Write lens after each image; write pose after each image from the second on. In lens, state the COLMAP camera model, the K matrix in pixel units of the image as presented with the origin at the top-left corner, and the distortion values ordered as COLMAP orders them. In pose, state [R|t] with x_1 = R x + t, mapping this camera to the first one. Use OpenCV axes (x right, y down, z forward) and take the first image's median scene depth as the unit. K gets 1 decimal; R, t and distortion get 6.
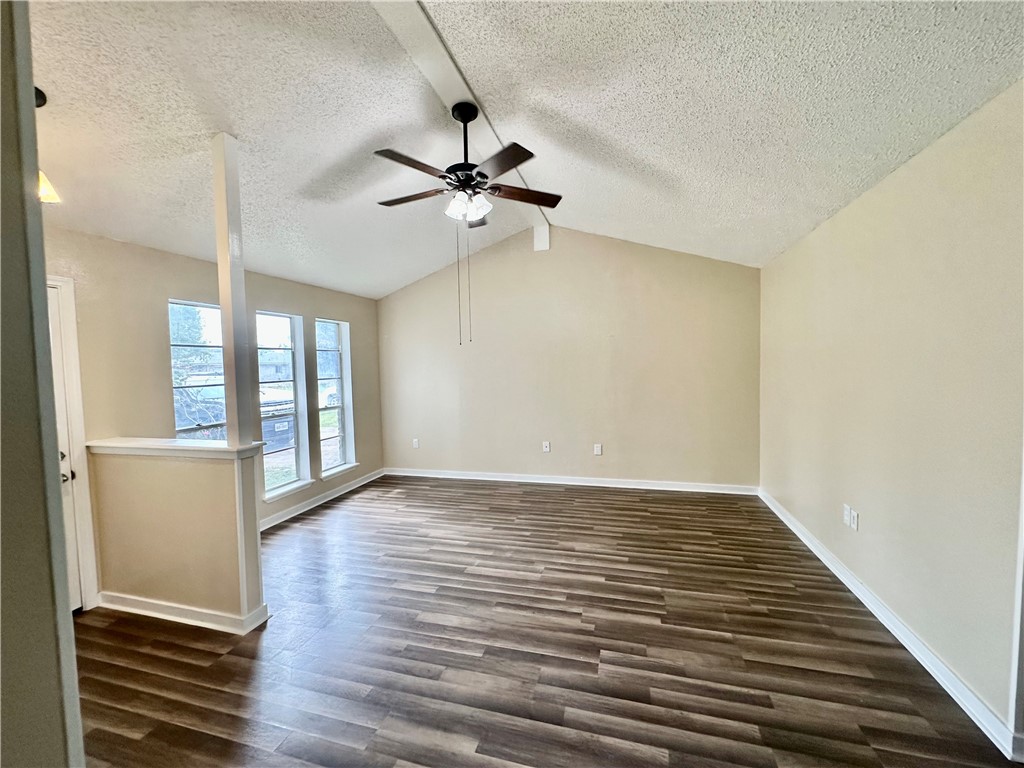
lens RADIAL K [[411.0, 0, 512.3], [0, 411.0, 383.1], [0, 0, 1]] dist [-0.005731, 0.001155]
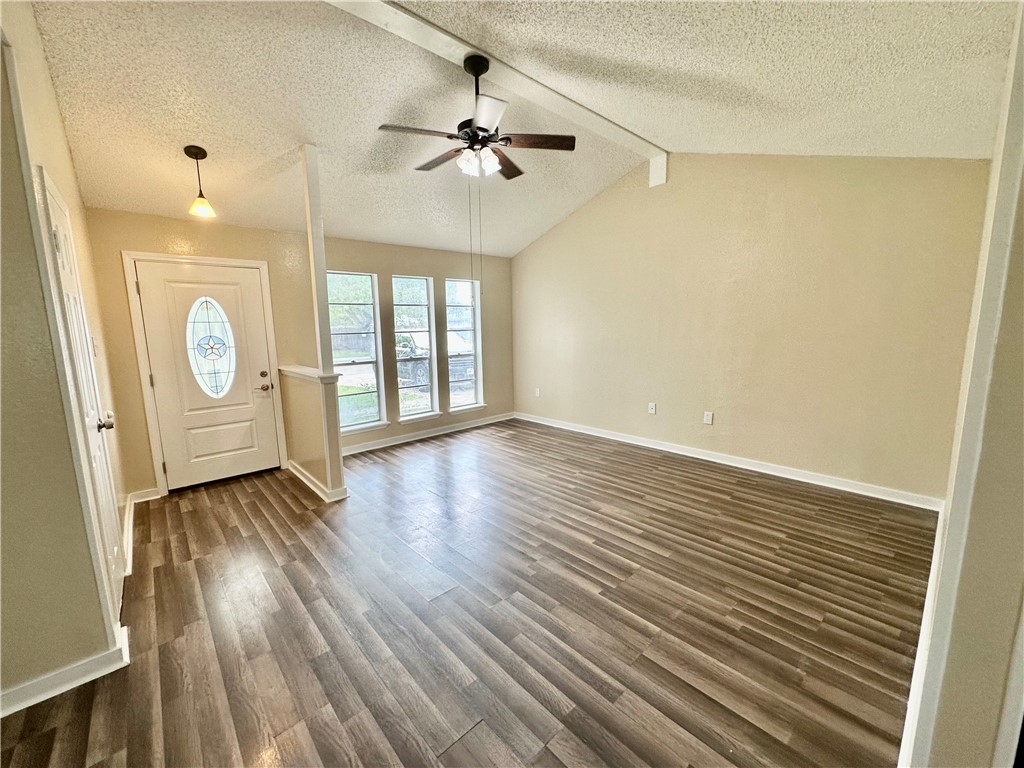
lens RADIAL K [[411.0, 0, 506.4], [0, 411.0, 381.6], [0, 0, 1]] dist [-0.005731, 0.001155]
pose [[0.847516, 0.077978, -0.525011, 0.427923], [-0.023895, 0.993752, 0.109026, 0.005661], [0.530232, -0.079856, 0.844084, 0.091336]]
